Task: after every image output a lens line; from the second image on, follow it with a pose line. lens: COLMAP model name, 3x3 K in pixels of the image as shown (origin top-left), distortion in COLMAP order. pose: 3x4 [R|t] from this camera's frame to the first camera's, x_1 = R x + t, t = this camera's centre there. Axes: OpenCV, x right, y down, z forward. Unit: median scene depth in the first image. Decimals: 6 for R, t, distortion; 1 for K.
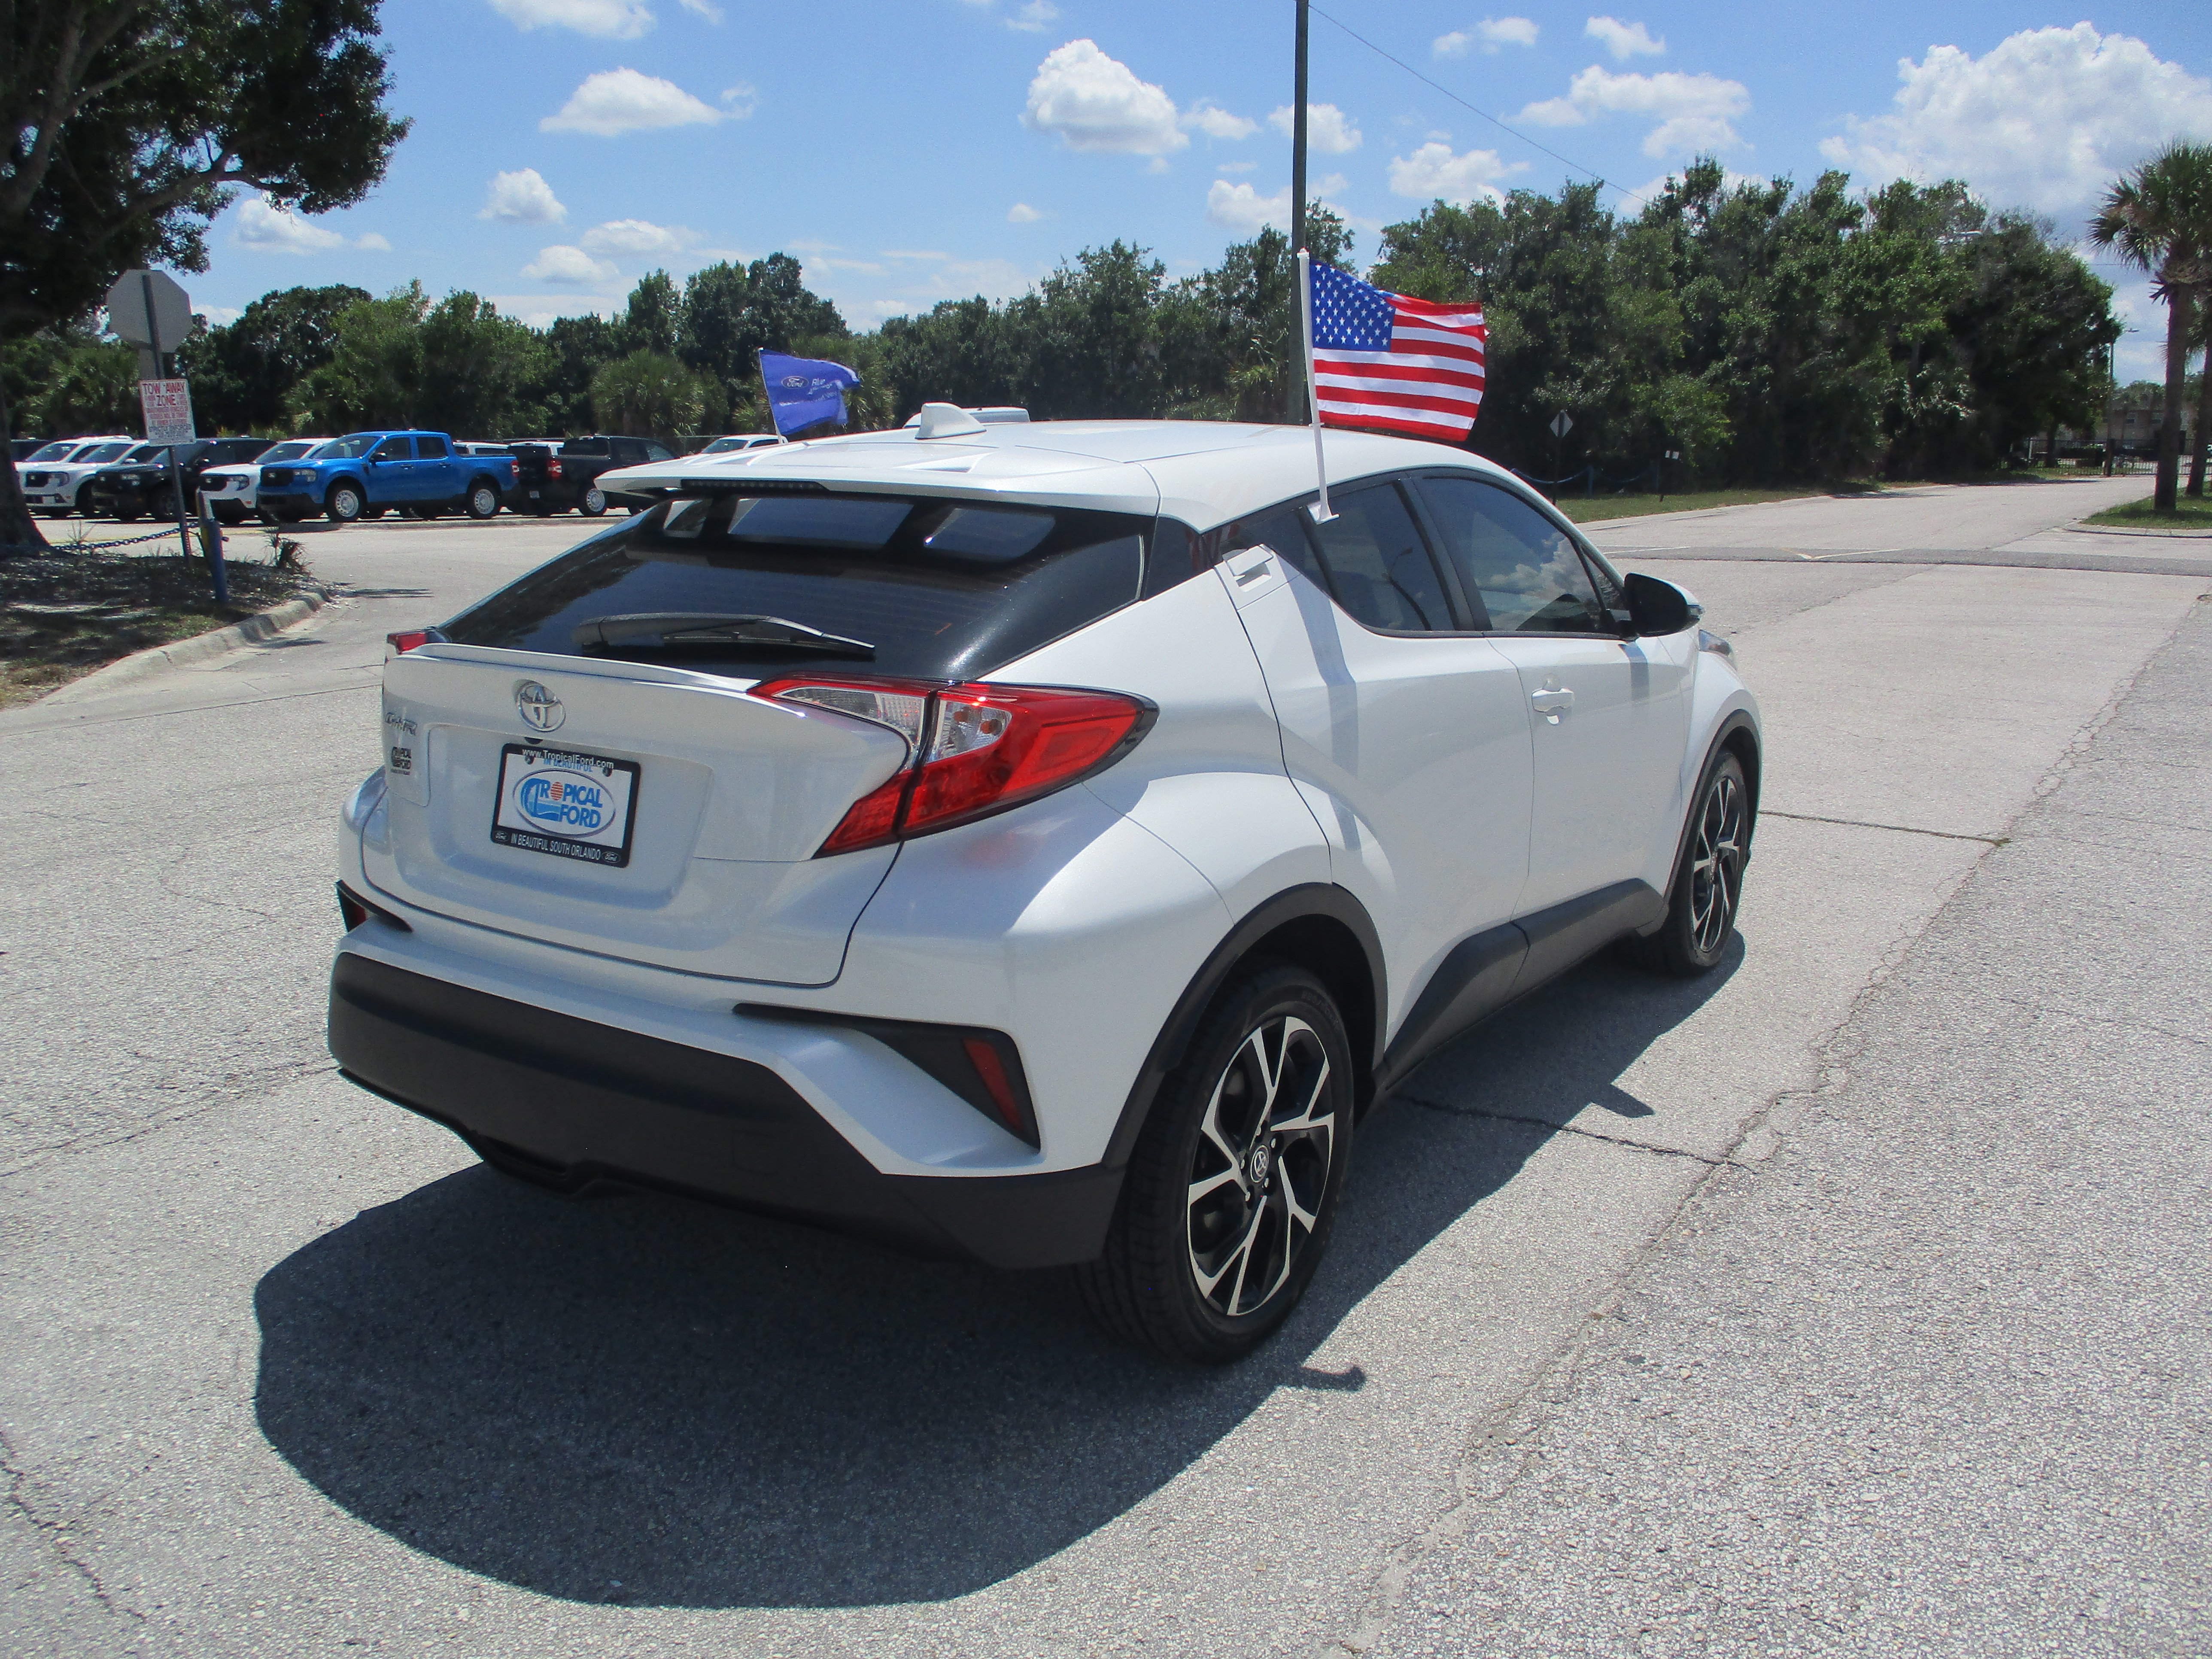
lens RADIAL K [[1851.4, 0, 1110.5], [0, 1851.4, 834.1], [0, 0, 1]] dist [-0.059893, 0.029819]
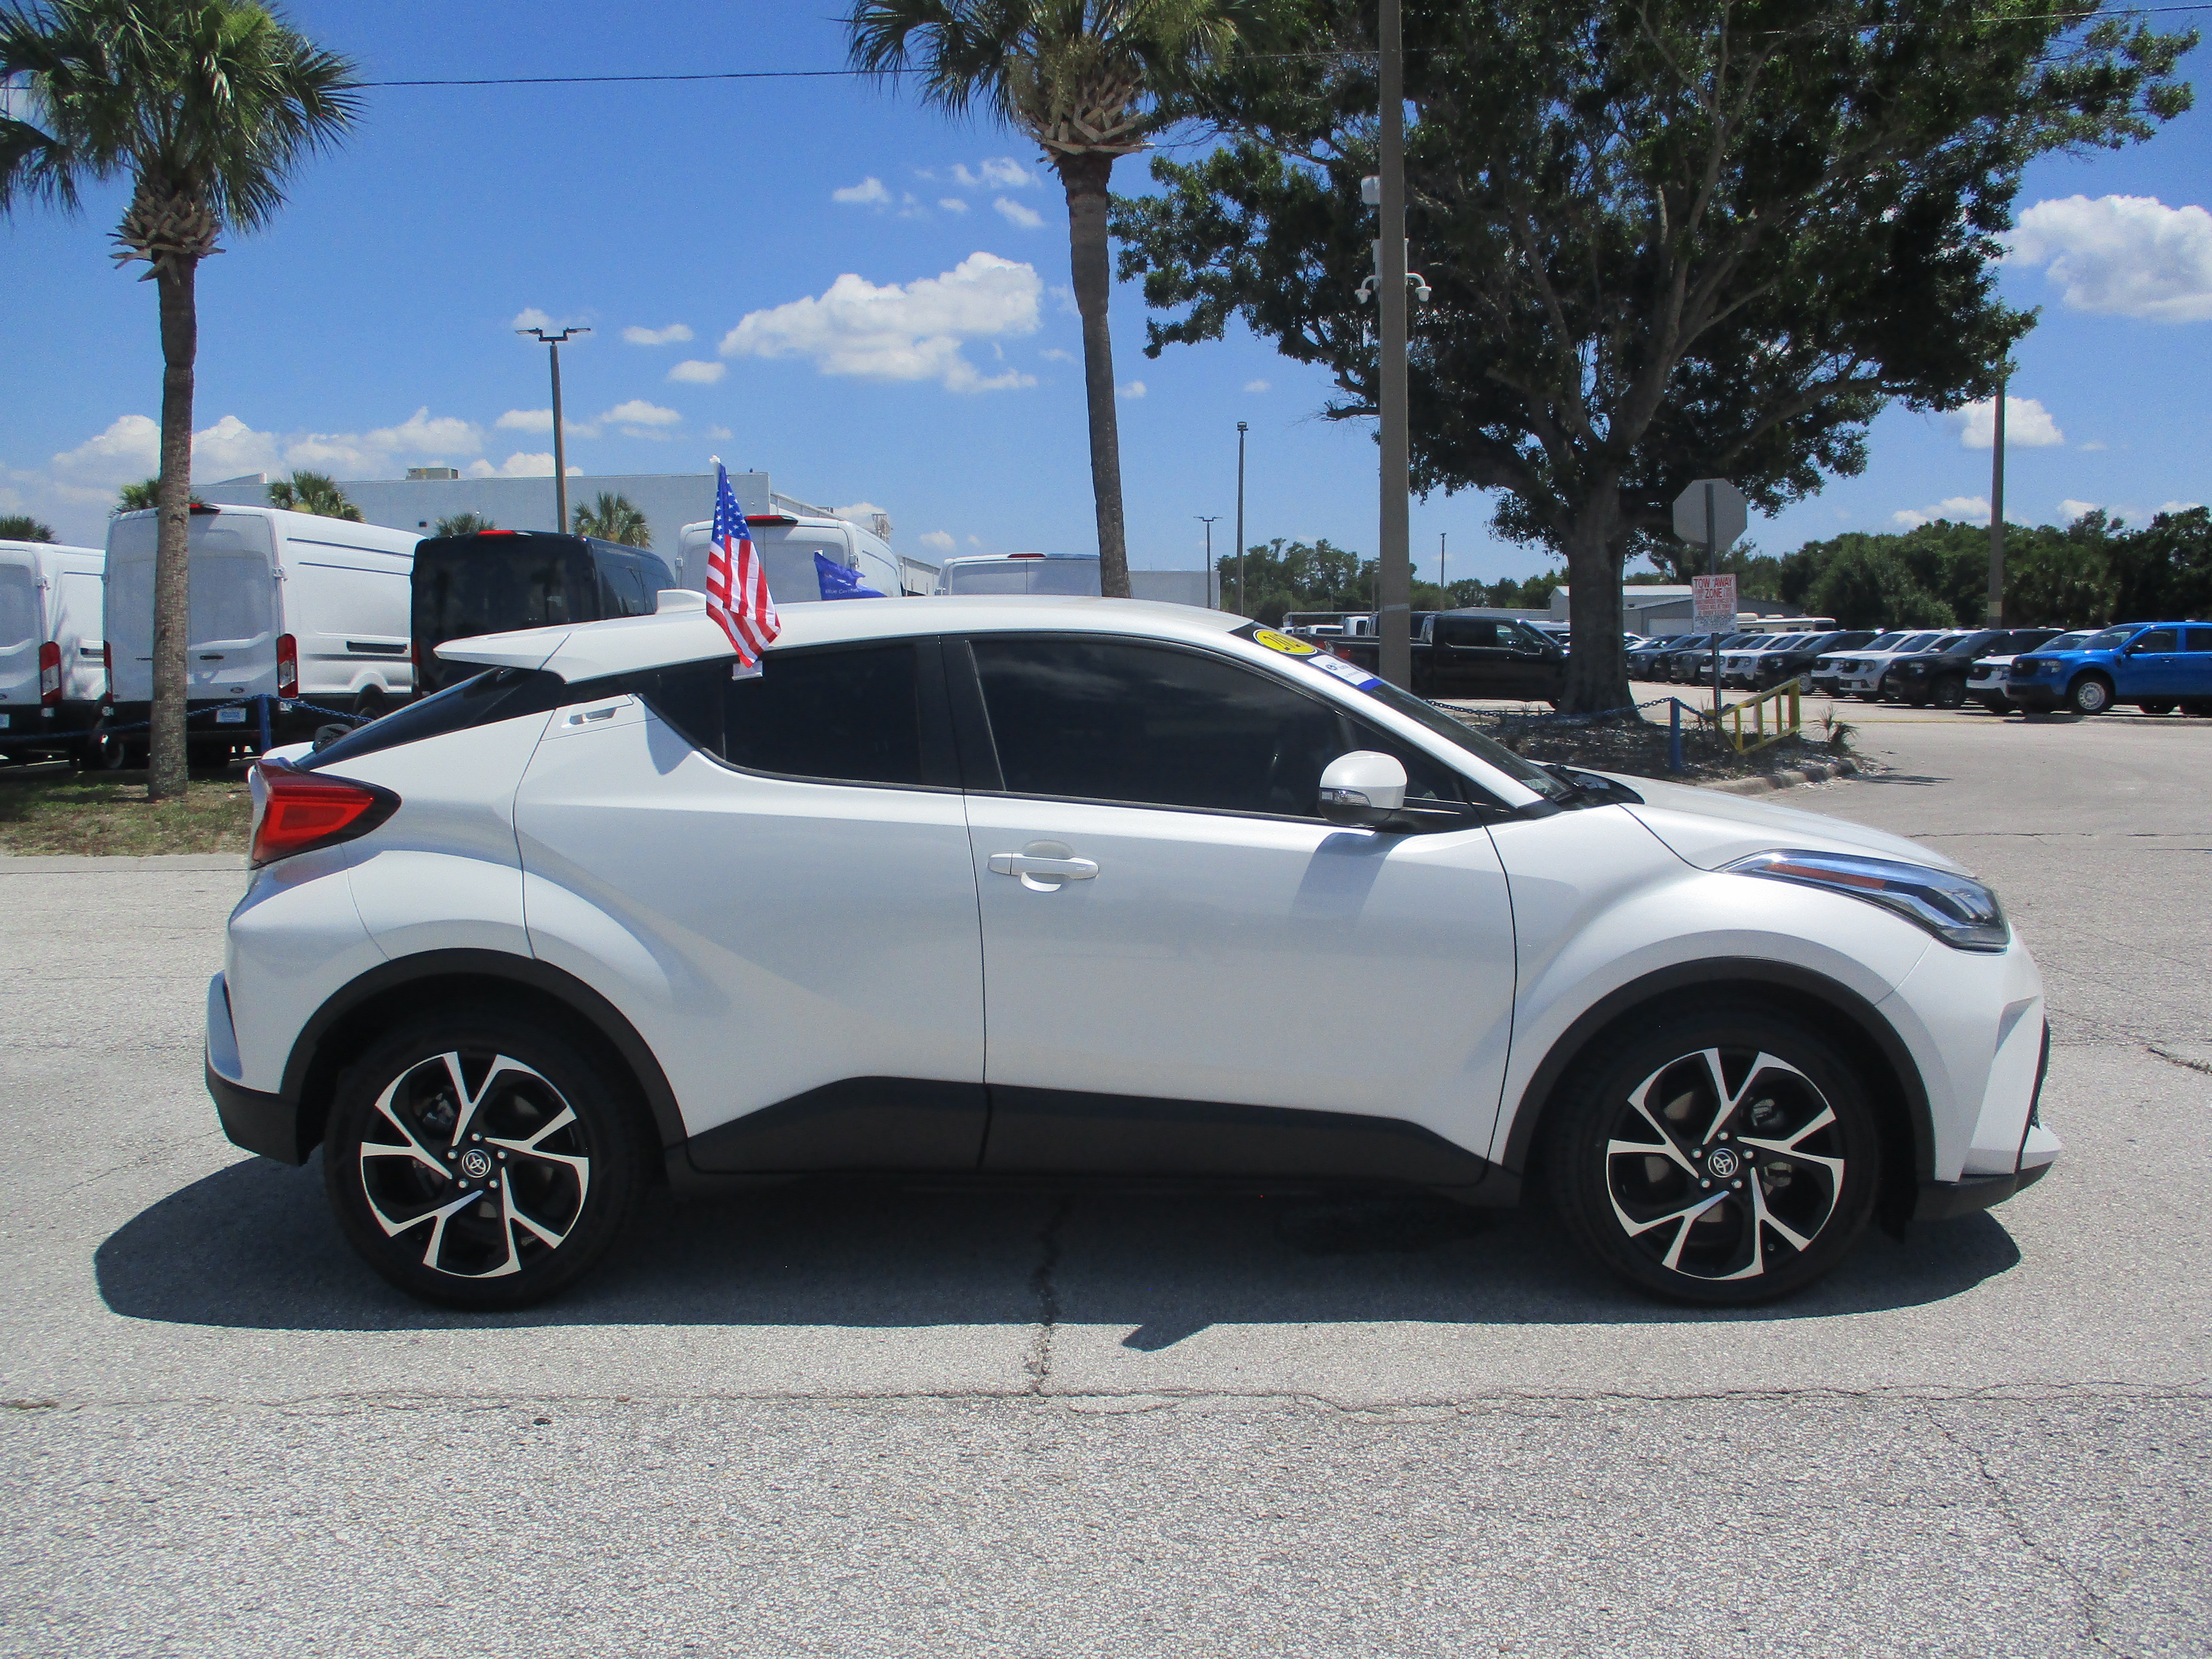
lens RADIAL K [[1851.4, 0, 1114.0], [0, 1851.4, 831.8], [0, 0, 1]] dist [-0.059893, 0.029819]
pose [[0.519348, 0.083106, -0.850512, 0.095376], [-0.172117, 0.985037, -0.008849, -0.007994], [0.837051, 0.150983, 0.525881, 0.046033]]
